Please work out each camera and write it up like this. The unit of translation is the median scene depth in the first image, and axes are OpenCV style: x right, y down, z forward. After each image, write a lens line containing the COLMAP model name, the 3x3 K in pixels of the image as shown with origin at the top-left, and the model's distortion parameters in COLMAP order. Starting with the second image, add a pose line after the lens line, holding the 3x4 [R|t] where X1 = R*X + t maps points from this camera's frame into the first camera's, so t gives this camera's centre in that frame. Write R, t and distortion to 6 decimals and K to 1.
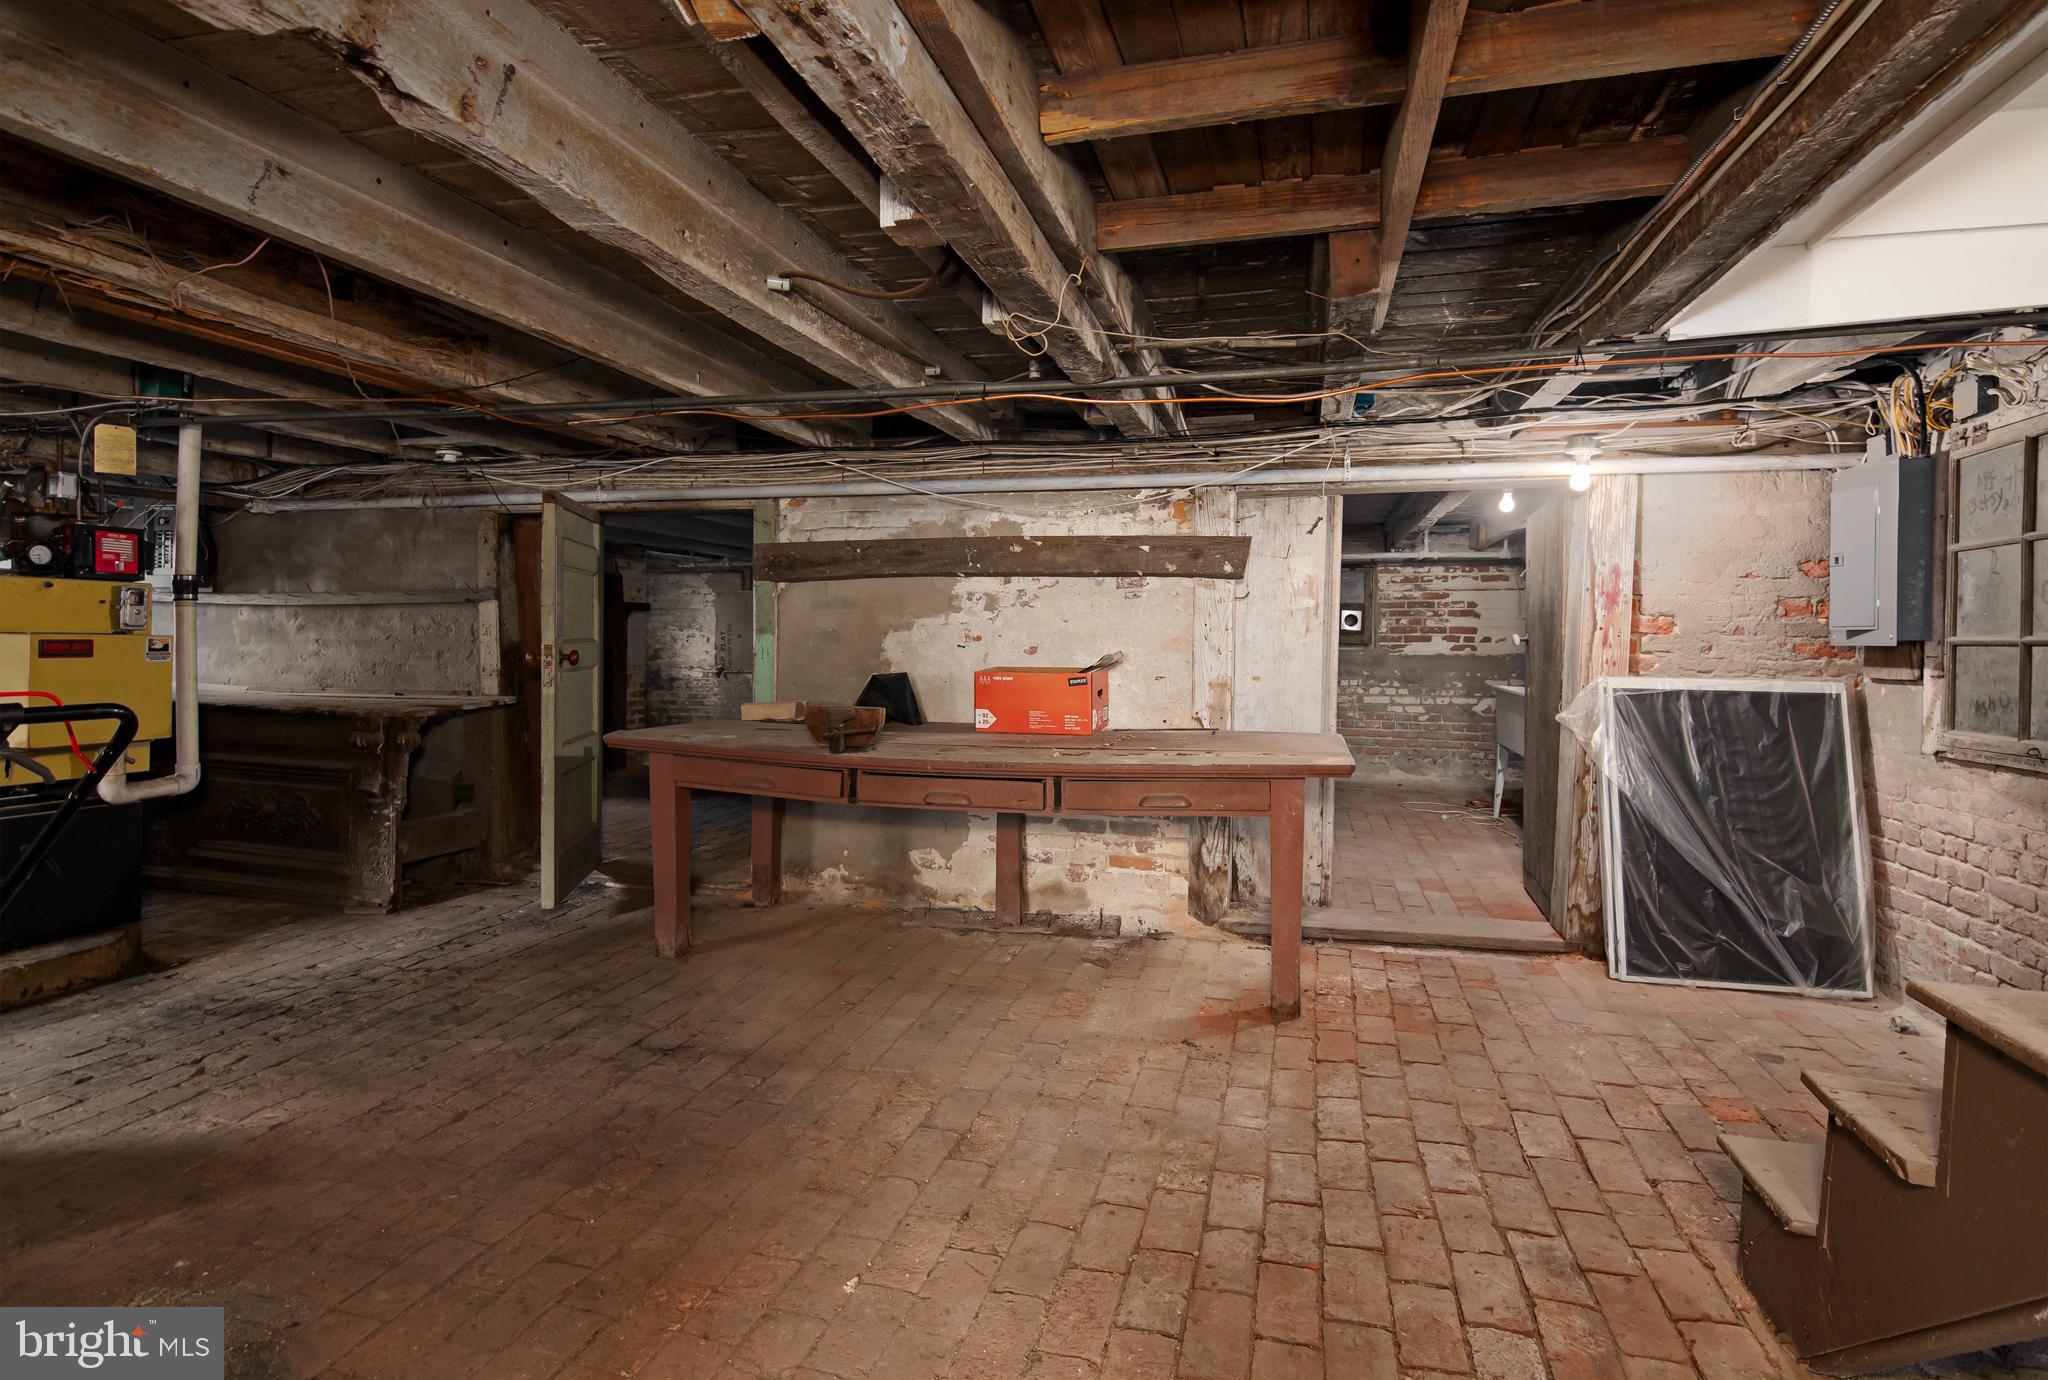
lens RADIAL K [[1027.4, 0, 1027.2], [0, 1027.4, 644.8], [0, 0, 1]] dist [-0.007420, -0.000994]
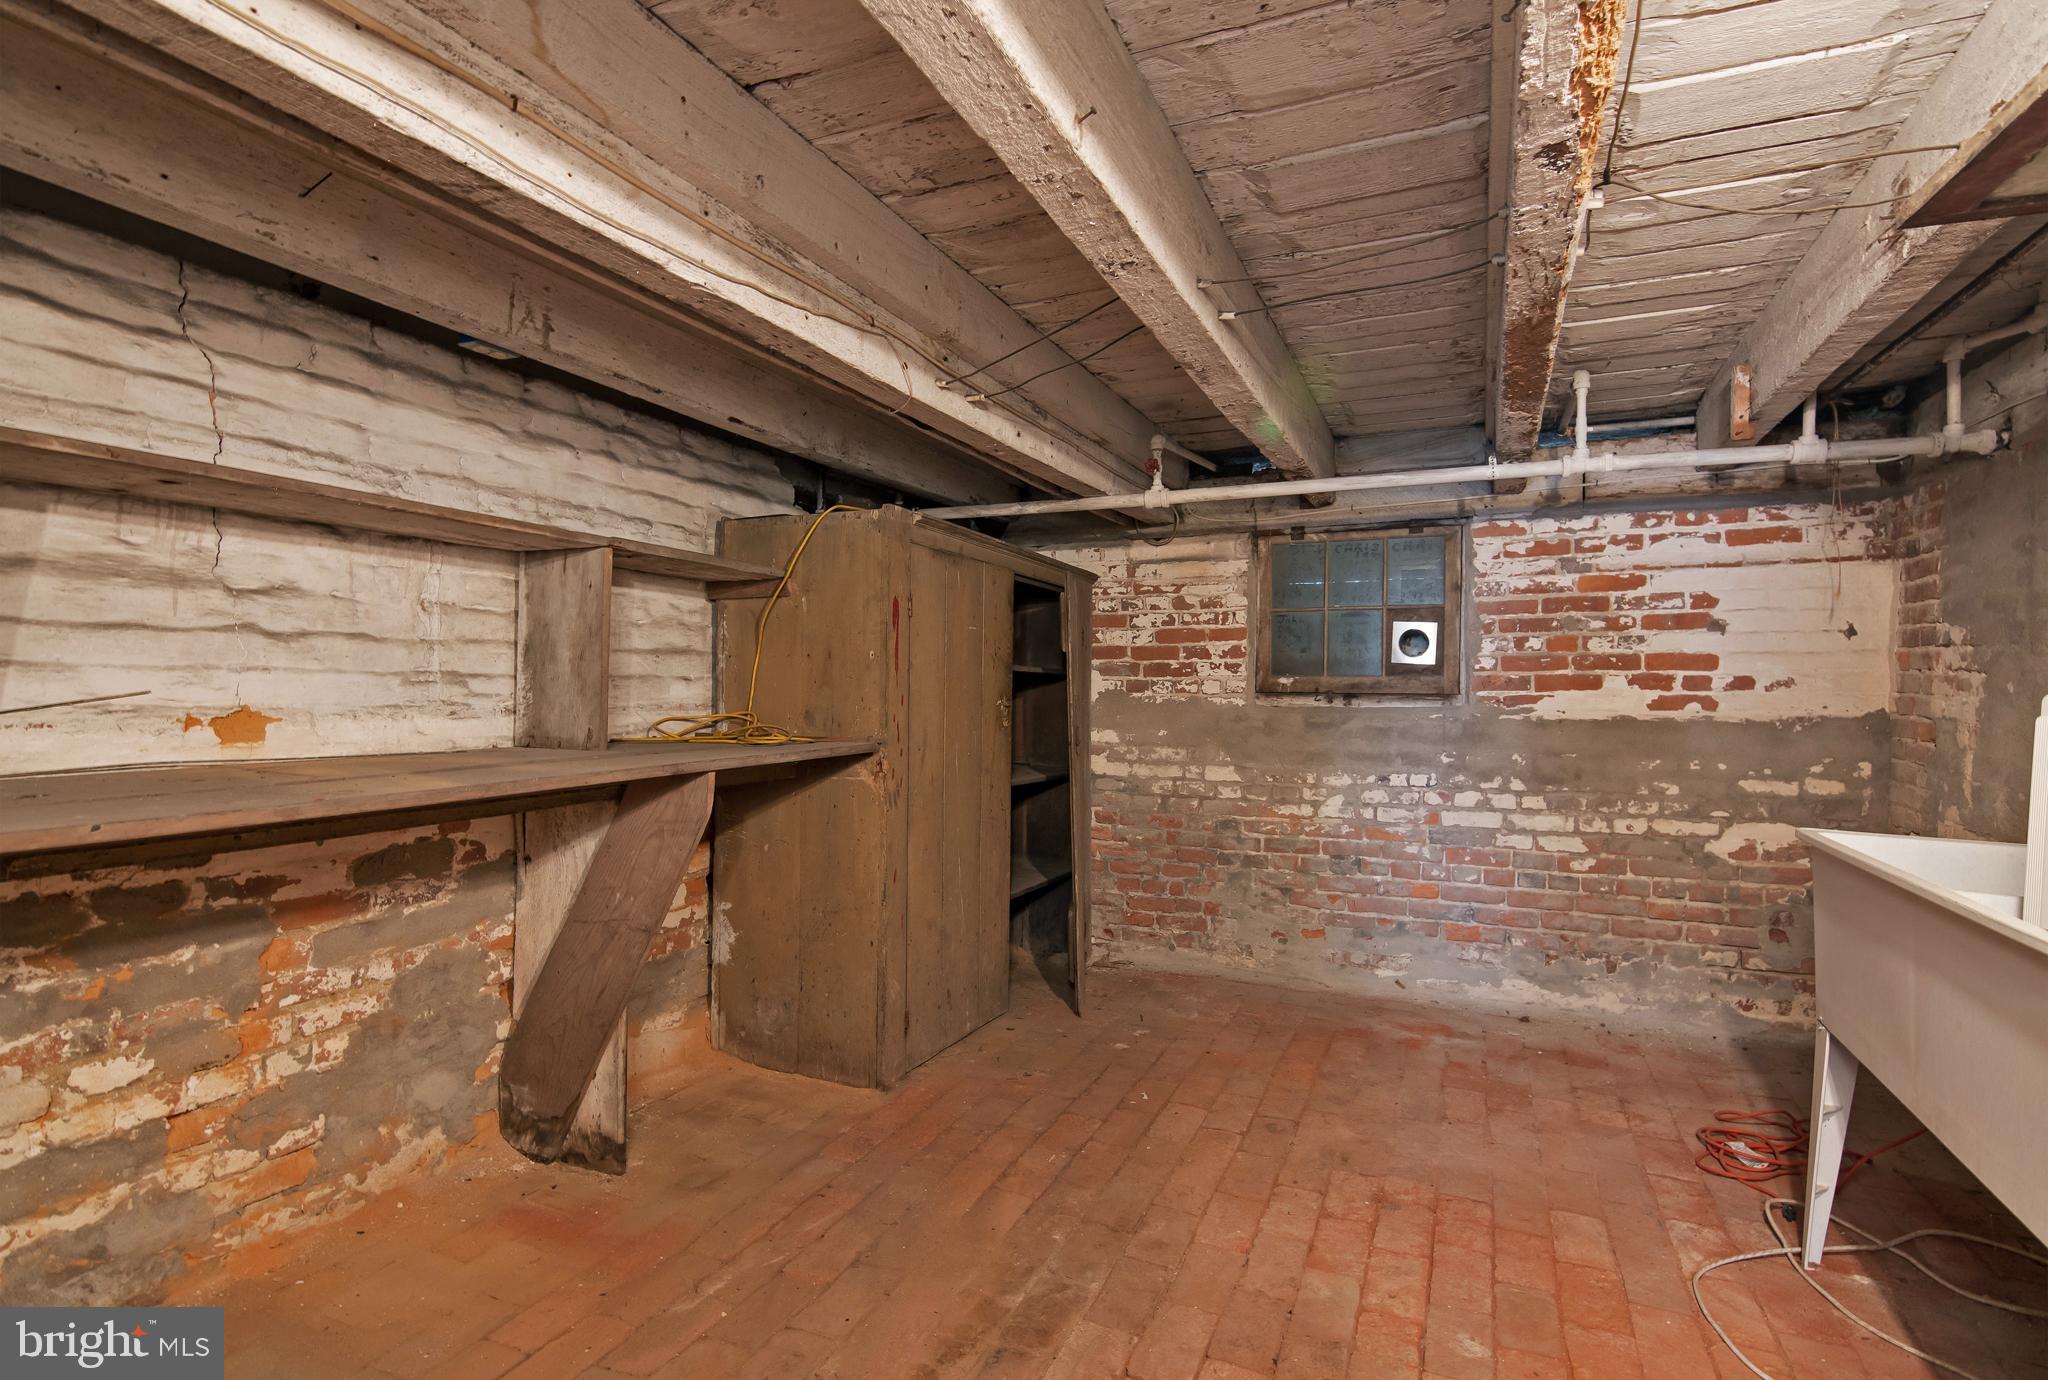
lens RADIAL K [[1027.4, 0, 1022.7], [0, 1027.4, 692.7], [0, 0, 1]] dist [-0.007420, -0.000994]
pose [[0.988810, -0.006018, -0.149059, 0.216150], [0.006648, 0.999971, 0.003730, -0.004550], [0.149033, -0.004680, 0.988821, 0.534515]]
